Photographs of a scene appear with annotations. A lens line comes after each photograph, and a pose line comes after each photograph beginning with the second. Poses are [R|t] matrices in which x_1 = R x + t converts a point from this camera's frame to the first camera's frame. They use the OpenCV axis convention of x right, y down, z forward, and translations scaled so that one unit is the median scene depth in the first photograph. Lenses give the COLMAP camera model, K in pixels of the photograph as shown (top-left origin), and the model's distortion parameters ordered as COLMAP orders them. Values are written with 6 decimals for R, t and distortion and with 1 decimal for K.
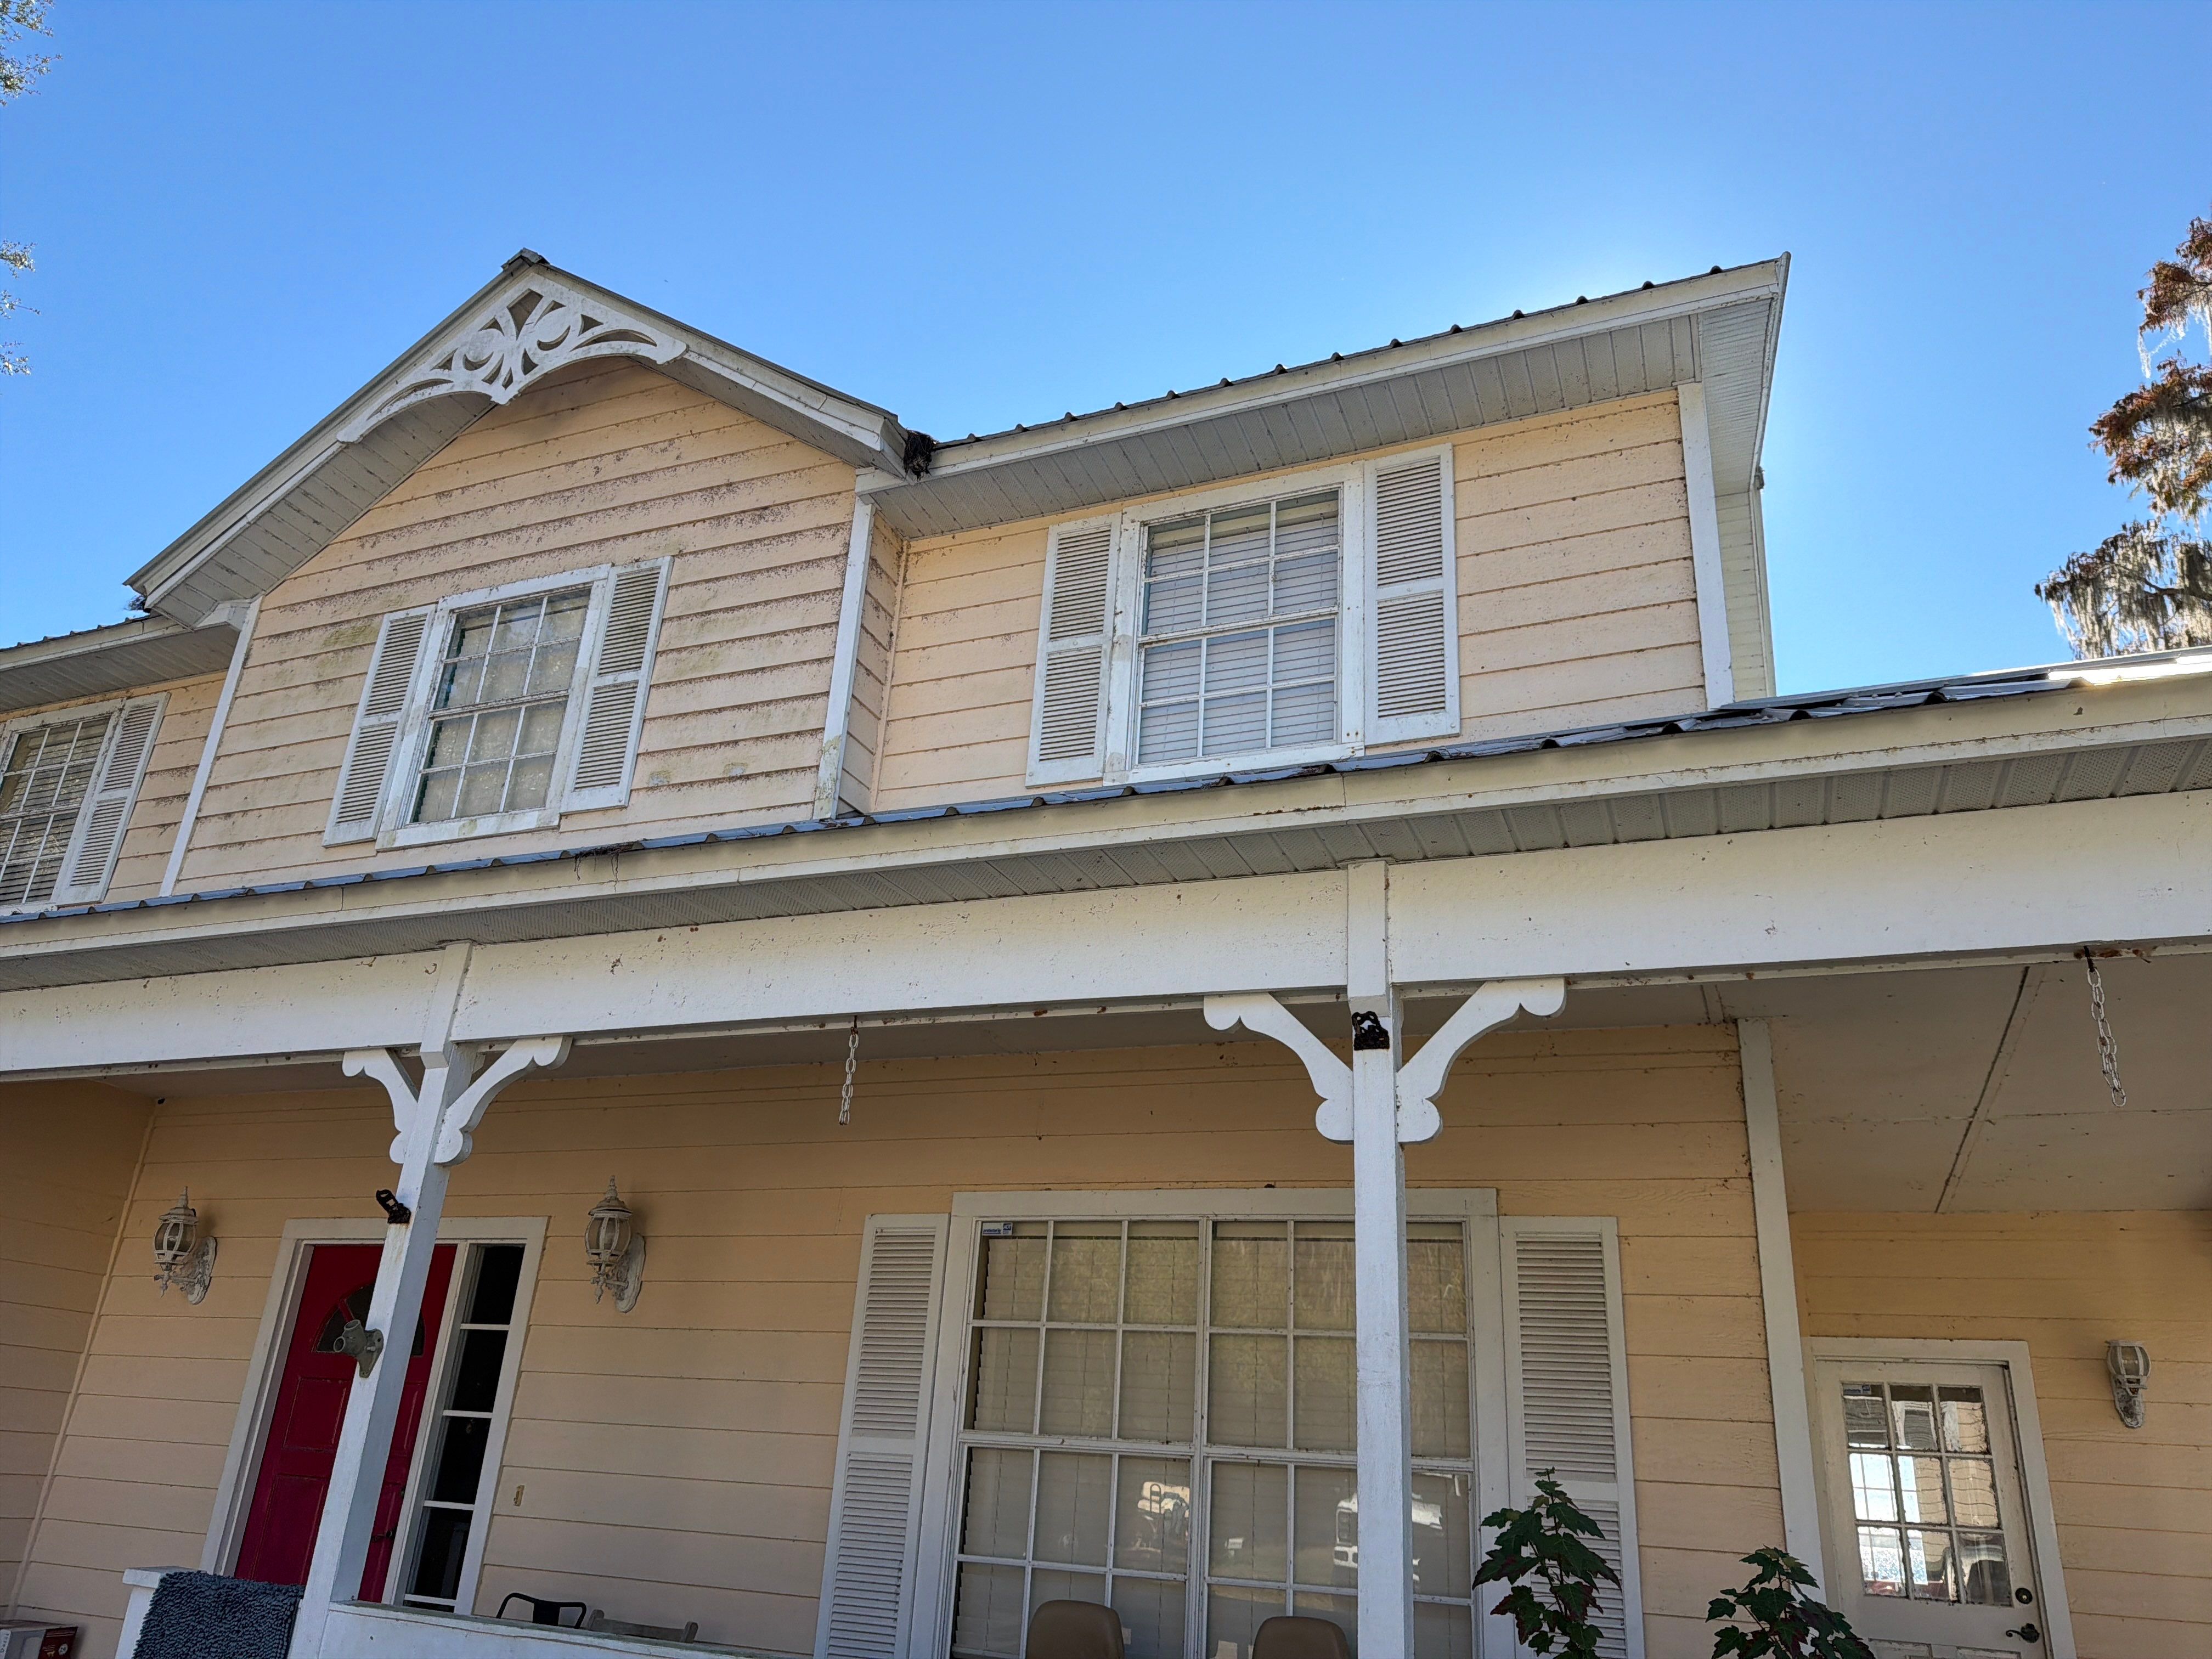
lens RADIAL K [[1534.3, 0, 1107.1], [0, 1534.3, 851.9], [0, 0, 1]] dist [0.078934, -0.087339]
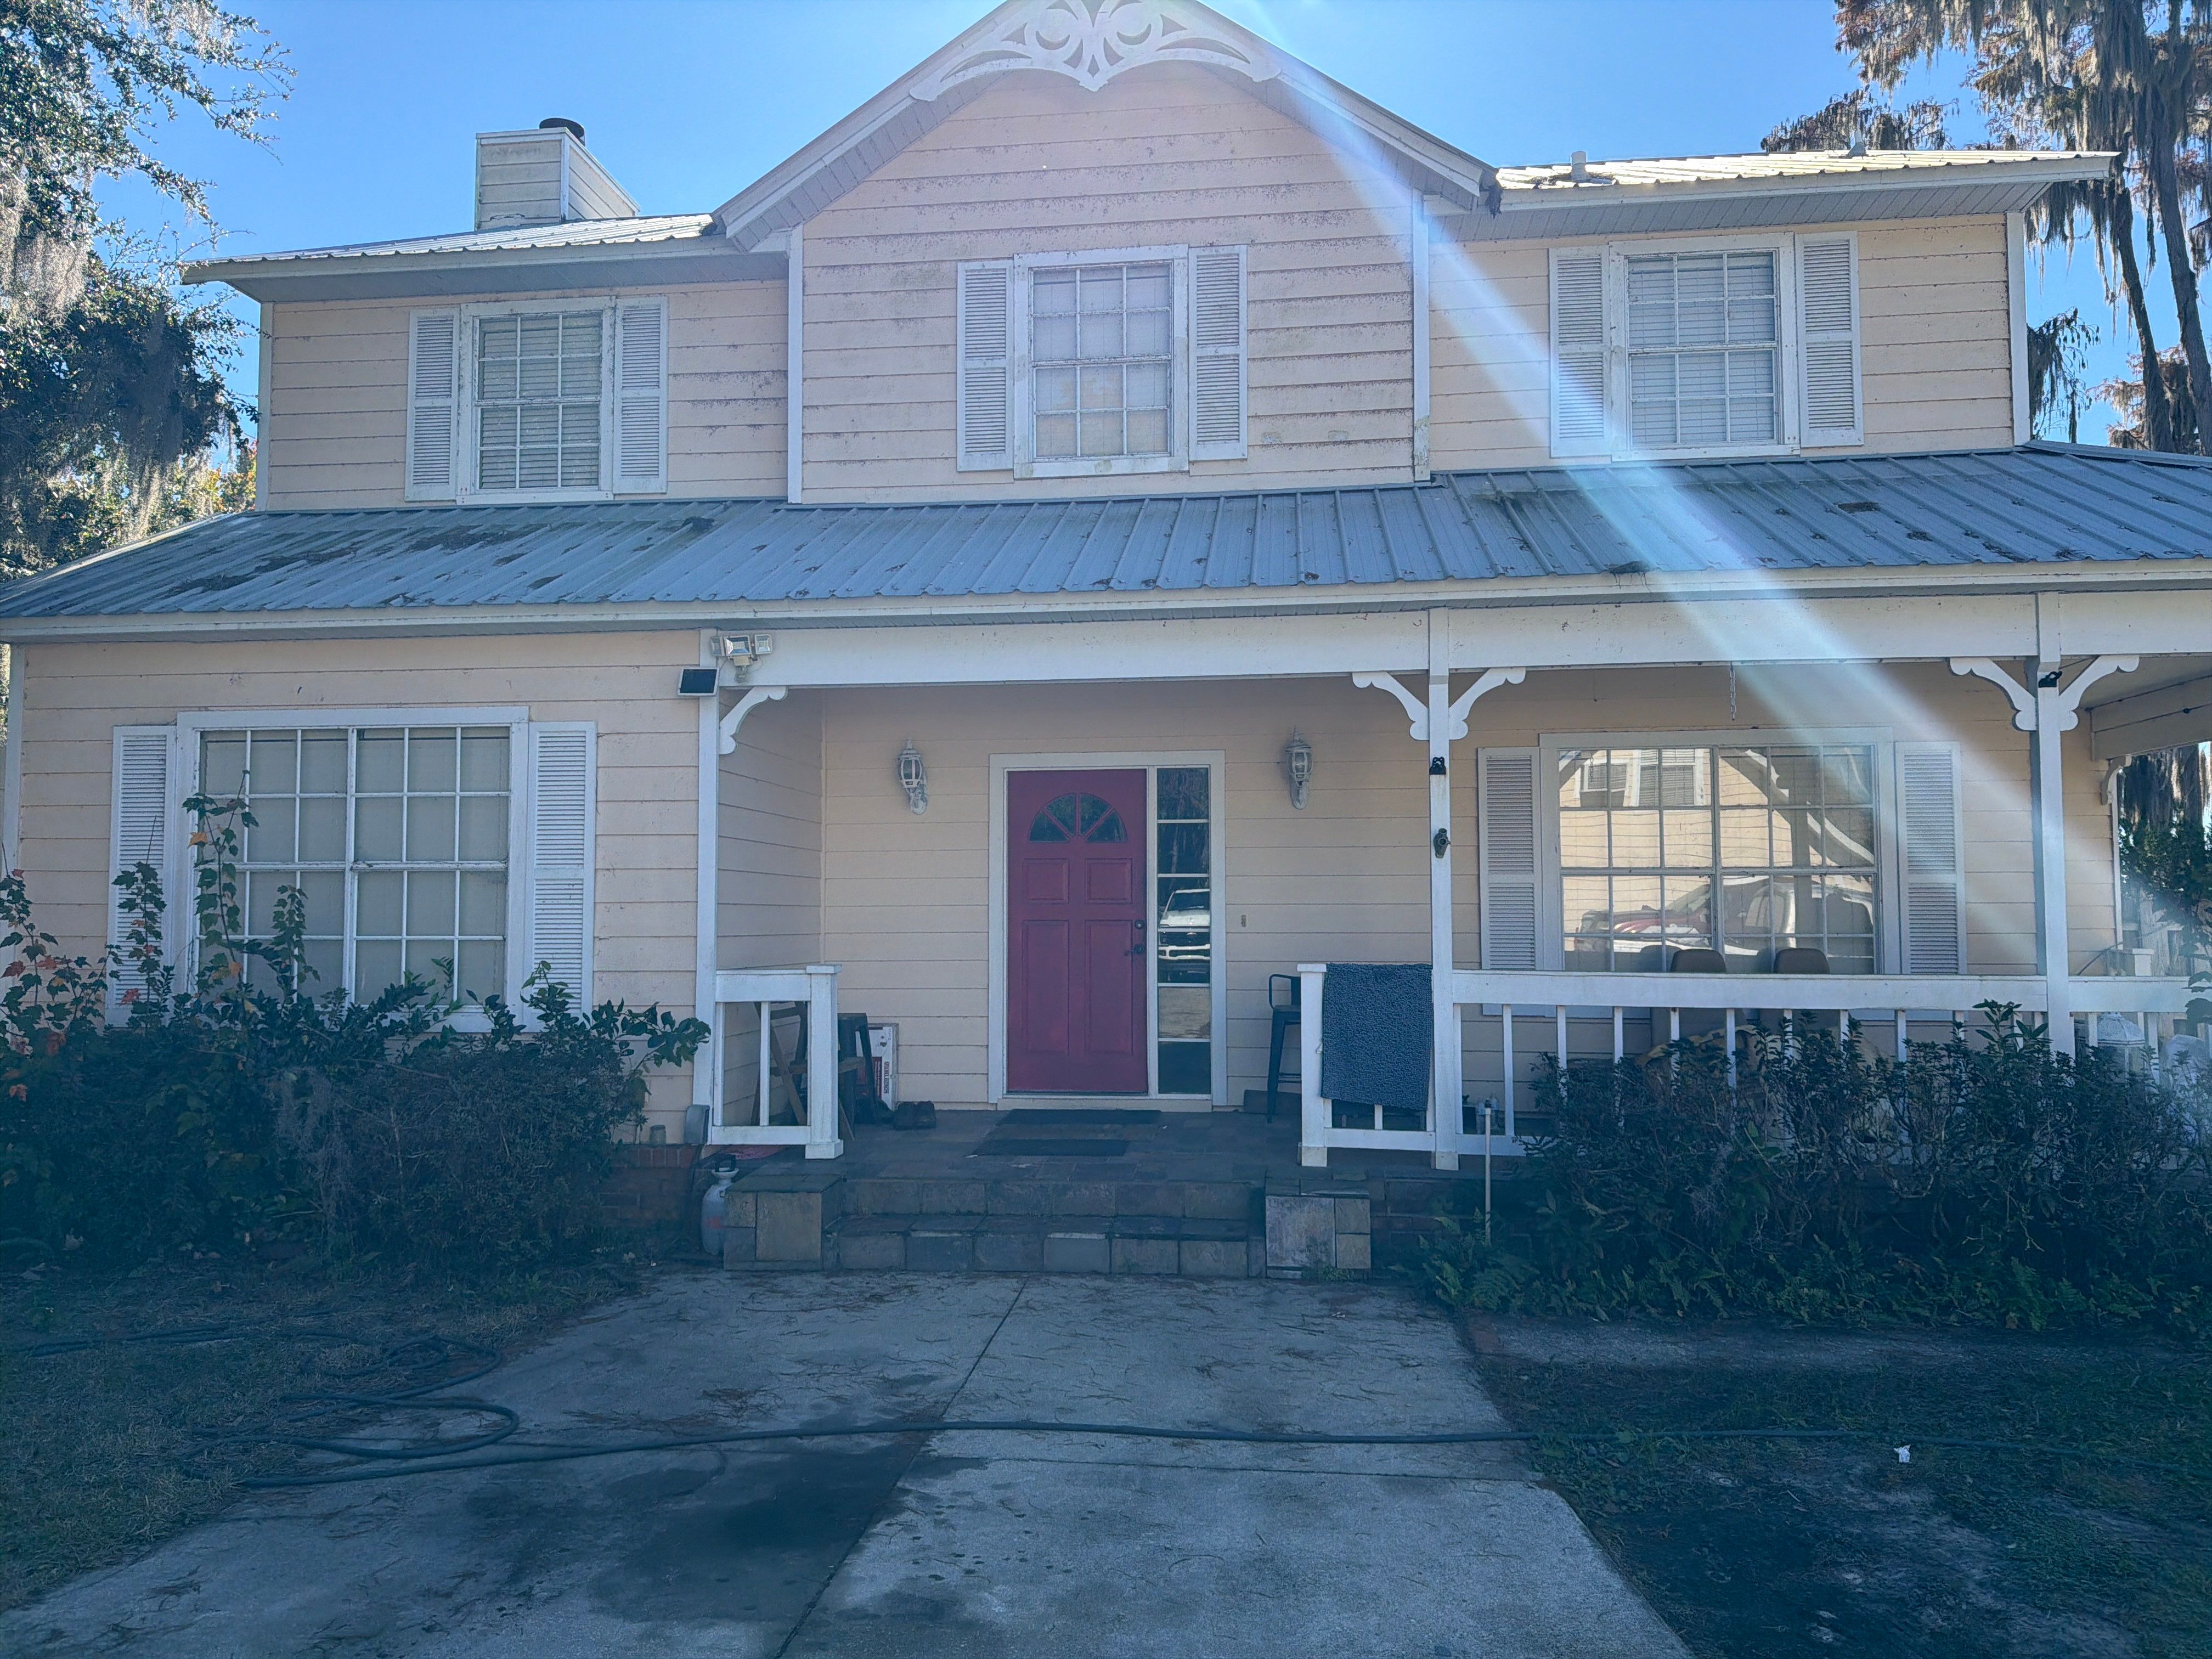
lens RADIAL K [[1529.3, 0, 1116.8], [0, 1529.3, 849.4], [0, 0, 1]] dist [0.073454, -0.098922]
pose [[0.959291, -0.051422, 0.277698, -0.733930], [-0.047586, 0.939796, 0.338408, -0.142600], [-0.278381, -0.337846, 0.899091, -0.275144]]
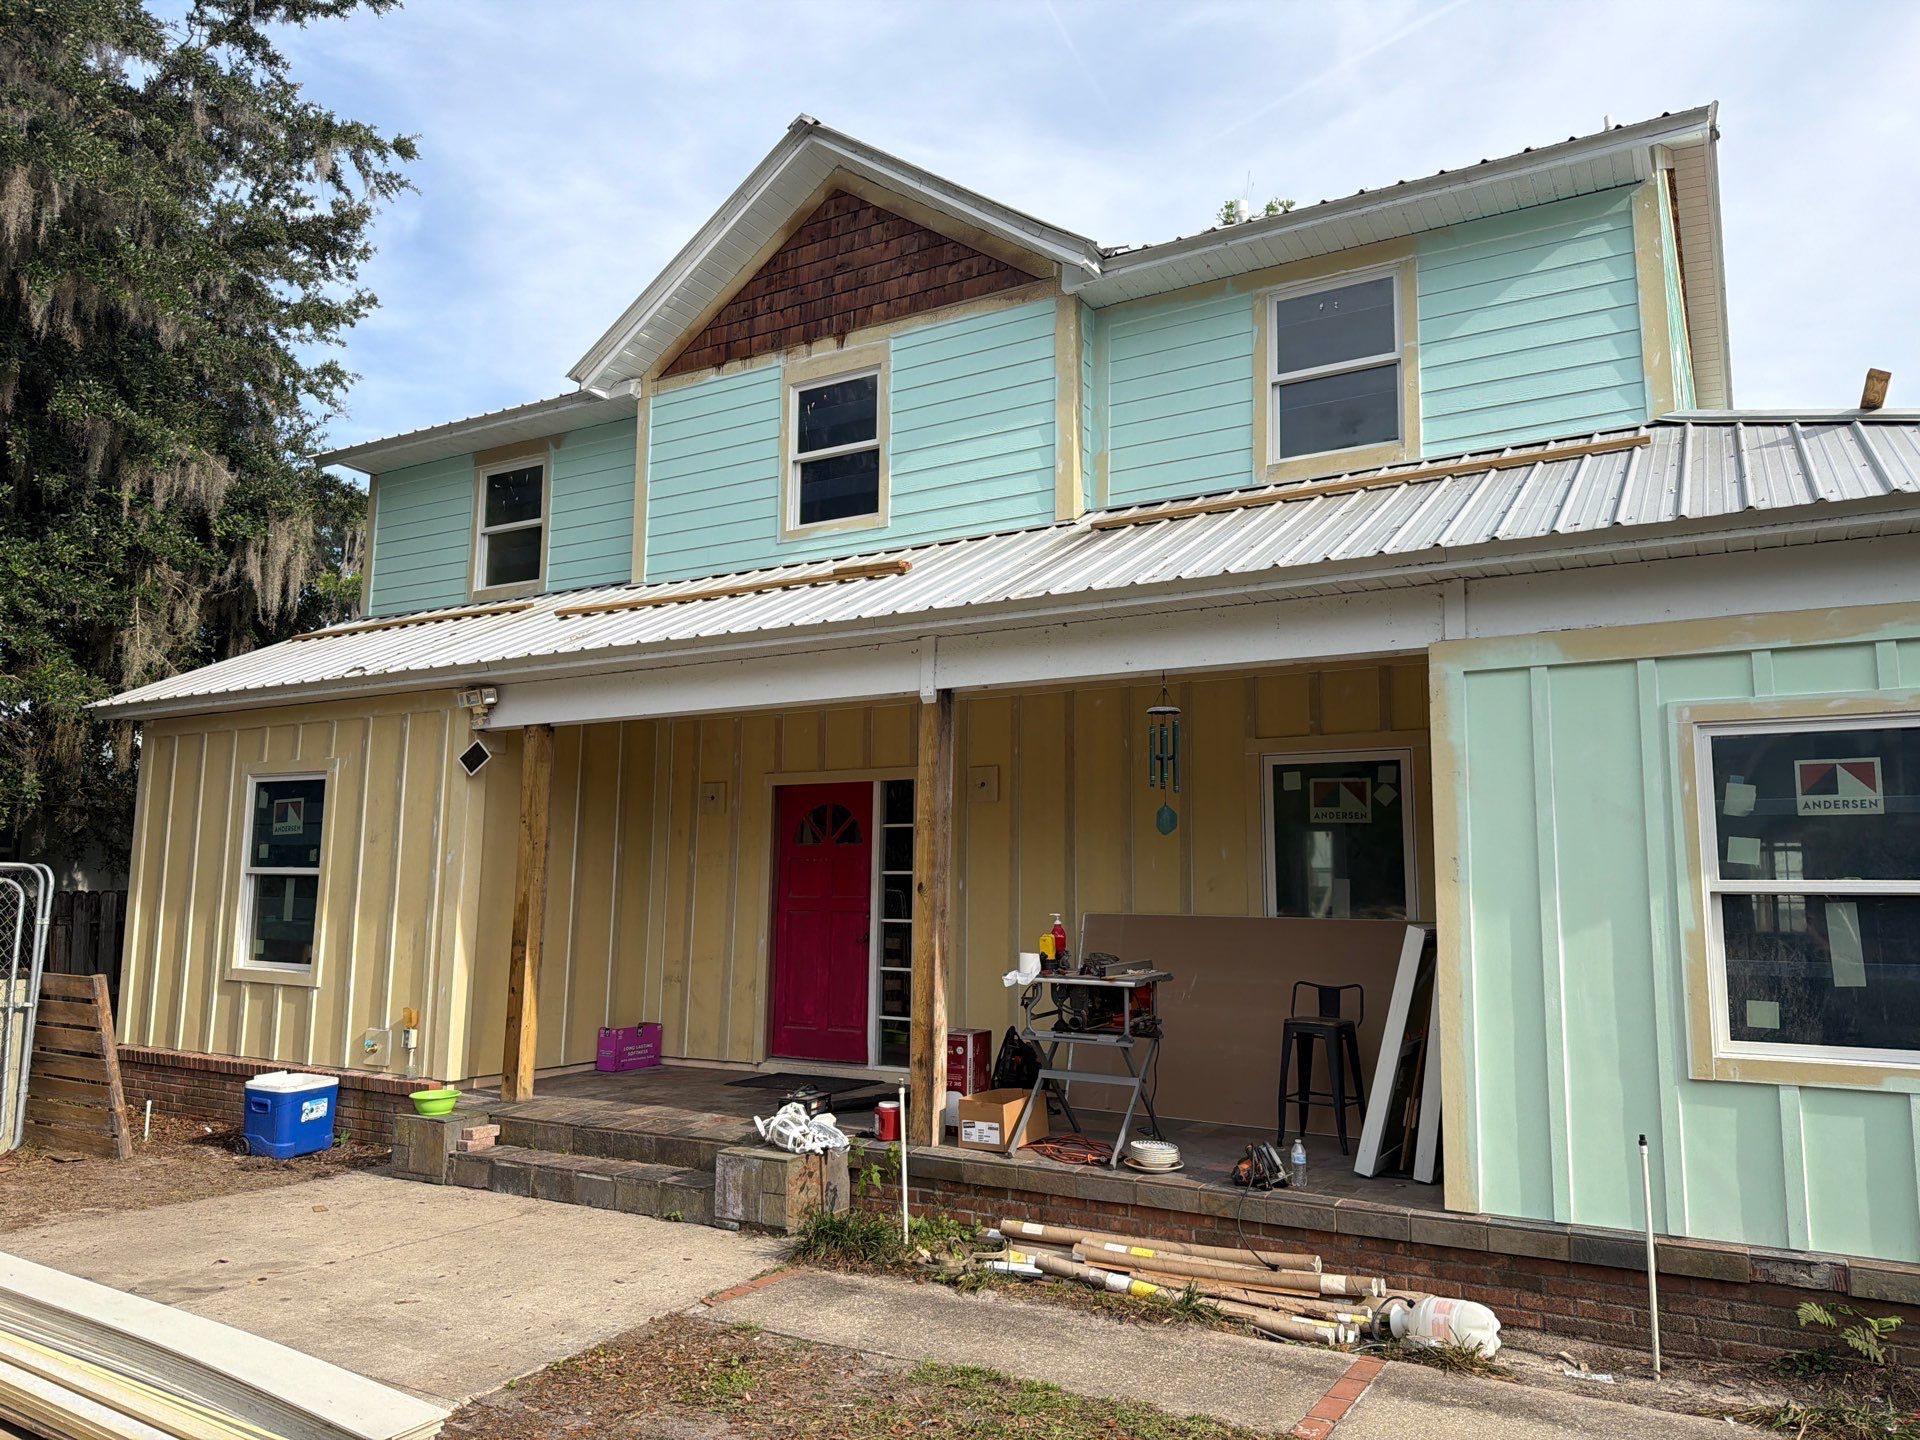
lens RADIAL K [[1329.9, 0, 965.5], [0, 1329.9, 733.9], [0, 0, 1]] dist [0.067743, -0.082813]
pose [[0.989221, -0.067348, -0.130023, -0.103701], [0.097758, 0.964839, 0.243986, -0.128573], [0.109020, -0.254067, 0.961023, -0.336573]]
